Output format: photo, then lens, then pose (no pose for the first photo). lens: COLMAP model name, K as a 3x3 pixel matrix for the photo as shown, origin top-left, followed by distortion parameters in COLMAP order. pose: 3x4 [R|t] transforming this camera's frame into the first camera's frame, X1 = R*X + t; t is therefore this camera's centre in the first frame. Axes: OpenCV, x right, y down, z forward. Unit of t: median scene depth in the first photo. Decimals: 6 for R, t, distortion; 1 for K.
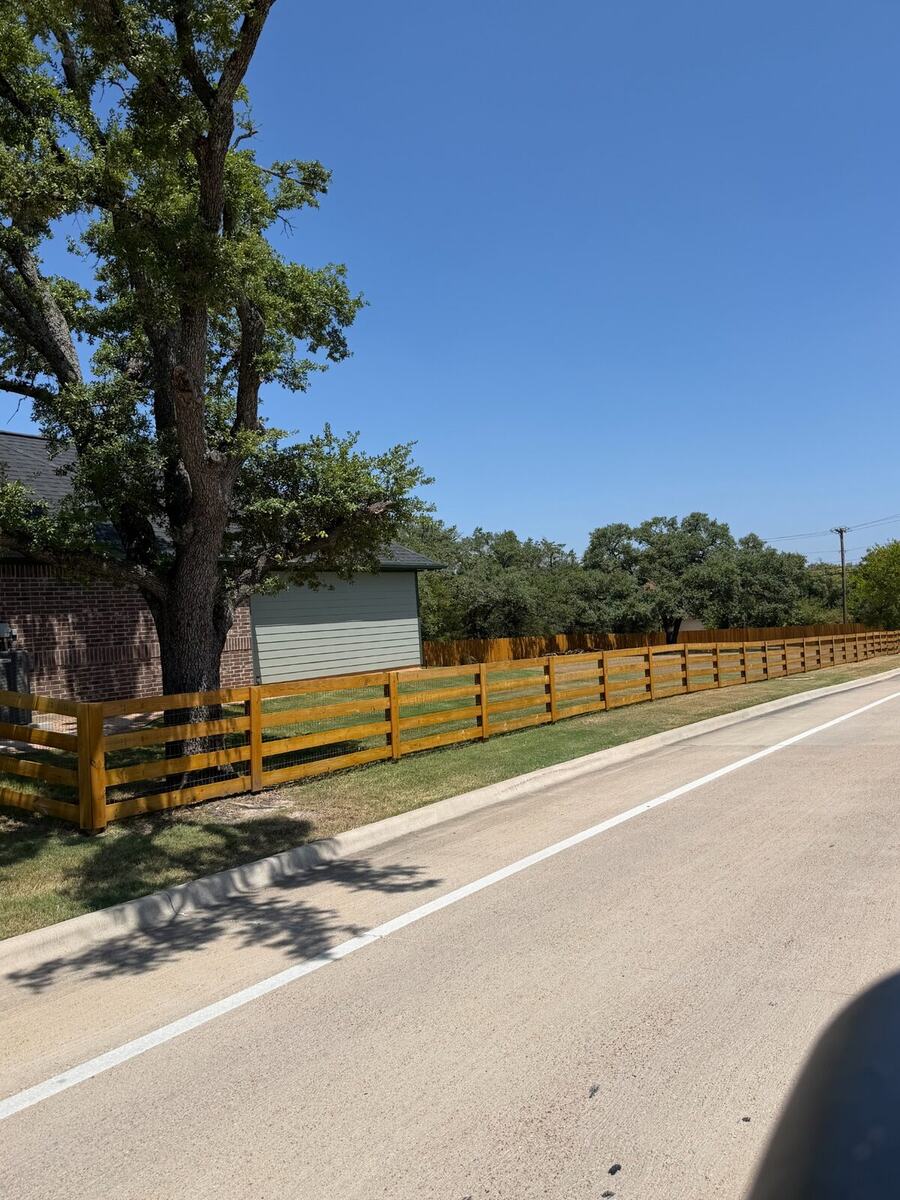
lens RADIAL K [[898.4, 0, 450.3], [0, 898.4, 595.6], [0, 0, 1]] dist [0.012634, 0.003055]
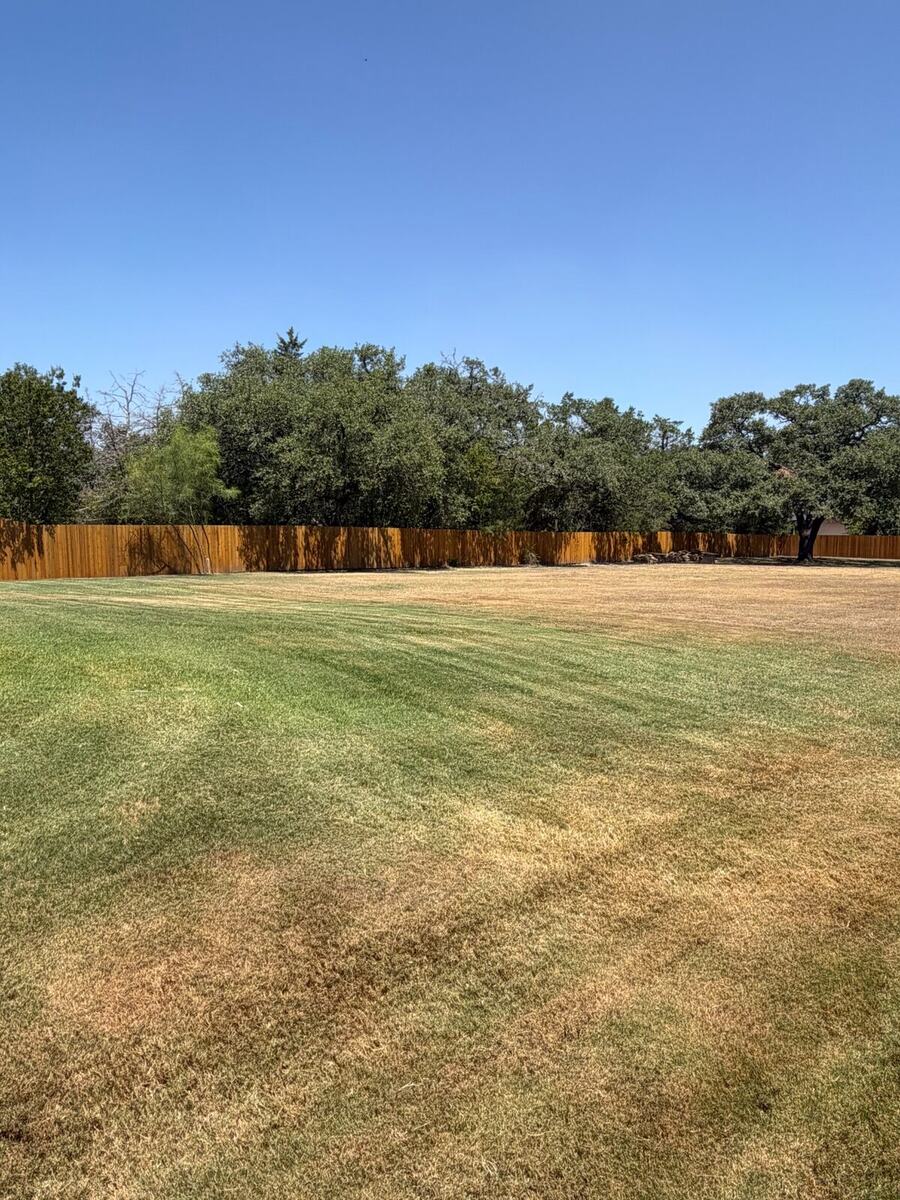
lens RADIAL K [[898.4, 0, 447.4], [0, 898.4, 604.4], [0, 0, 1]] dist [0.012634, 0.003055]
pose [[0.989259, 0.061611, -0.132553, 0.043857], [-0.043565, 0.989891, 0.134976, 0.007970], [0.139529, -0.127751, 0.981943, 0.180798]]
